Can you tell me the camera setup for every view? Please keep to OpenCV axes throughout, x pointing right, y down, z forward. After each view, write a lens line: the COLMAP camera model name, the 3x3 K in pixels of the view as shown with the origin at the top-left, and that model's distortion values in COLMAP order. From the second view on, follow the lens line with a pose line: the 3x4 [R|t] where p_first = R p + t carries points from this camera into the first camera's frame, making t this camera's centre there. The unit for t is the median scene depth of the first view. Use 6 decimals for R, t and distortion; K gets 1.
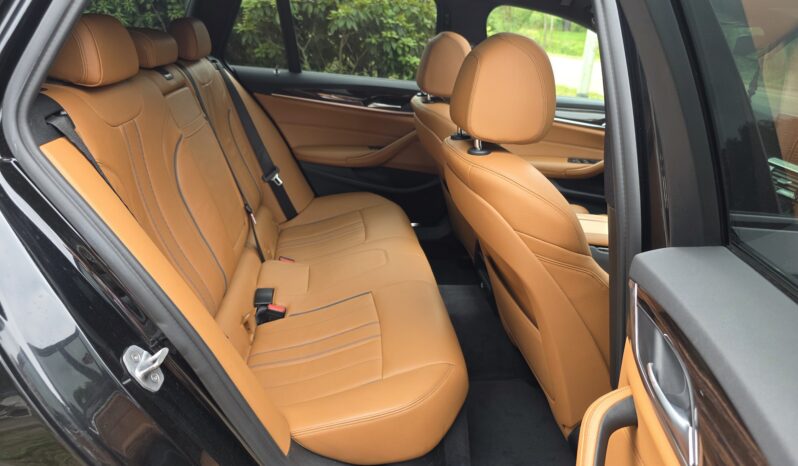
lens RADIAL K [[550.9, 0, 399.0], [0, 550.9, 233.0], [0, 0, 1]] dist [0.092253, -0.042637]
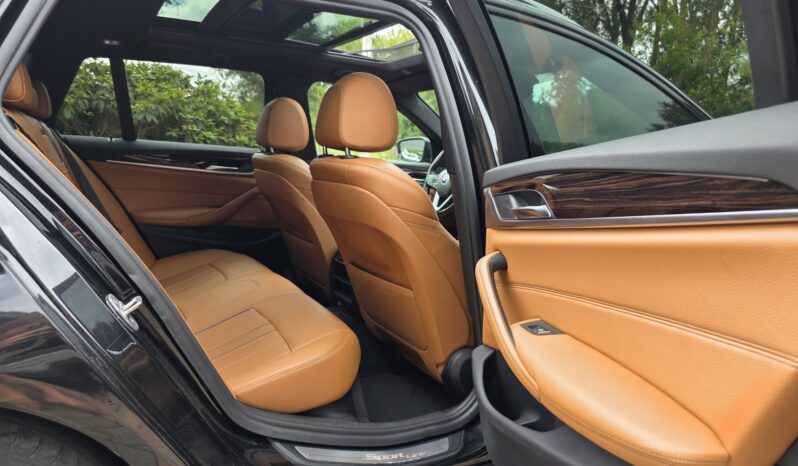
lens RADIAL K [[544.2, 0, 394.2], [0, 544.2, 228.6], [0, 0, 1]] dist [0.053927, -0.045333]
pose [[0.933516, -0.082320, 0.348958, -0.094107], [0.143092, 0.977954, -0.152090, 0.097699], [-0.328745, 0.191912, 0.924714, -0.082962]]
